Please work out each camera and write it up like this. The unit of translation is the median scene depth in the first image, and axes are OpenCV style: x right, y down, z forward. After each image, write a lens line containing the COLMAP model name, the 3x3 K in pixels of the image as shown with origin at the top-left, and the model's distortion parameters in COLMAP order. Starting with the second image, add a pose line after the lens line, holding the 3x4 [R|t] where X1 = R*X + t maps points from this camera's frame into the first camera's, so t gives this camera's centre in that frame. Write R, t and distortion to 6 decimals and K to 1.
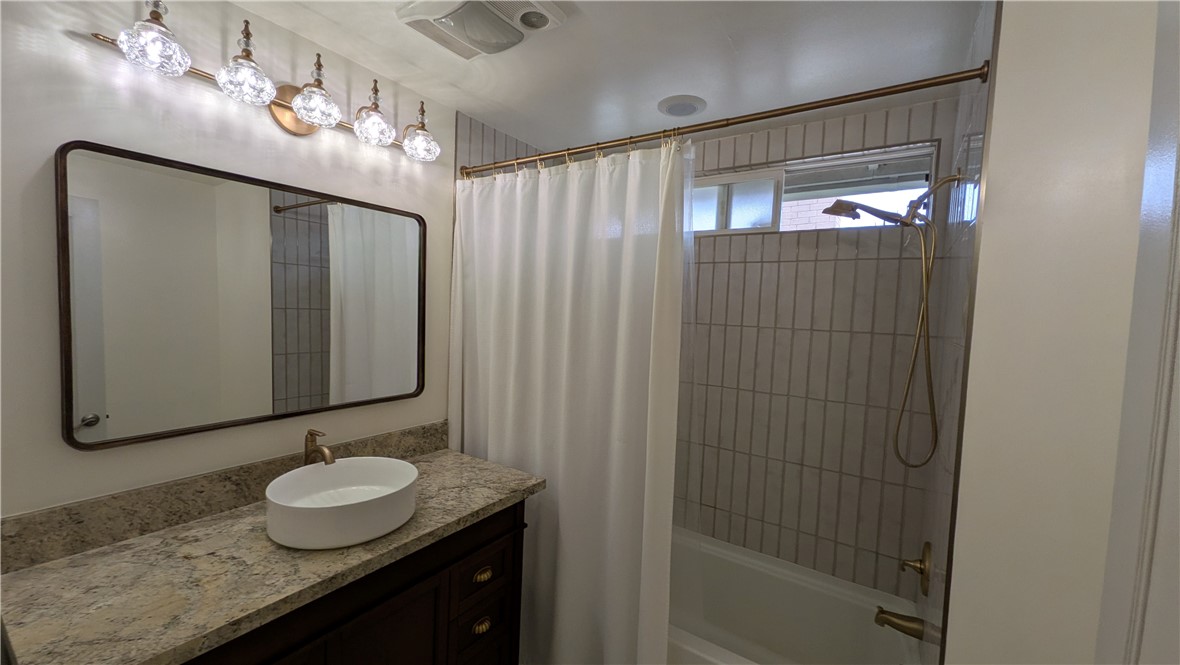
lens RADIAL K [[461.1, 0, 593.3], [0, 461.1, 333.3], [0, 0, 1]] dist [0.009834, -0.001786]
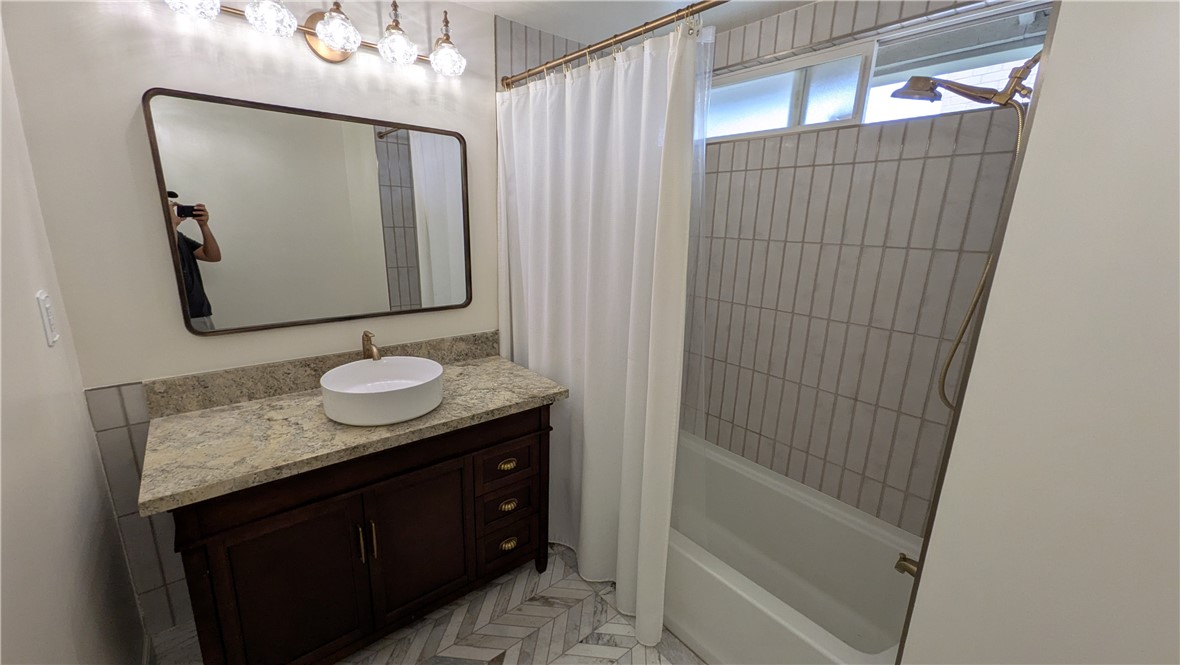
lens RADIAL K [[461.1, 0, 586.8], [0, 461.1, 333.8], [0, 0, 1]] dist [0.009834, -0.001786]
pose [[0.959916, 0.054091, -0.275019, 0.222994], [-0.004332, 0.983948, 0.178402, 0.000607], [0.280255, -0.170059, 0.944742, 0.030003]]
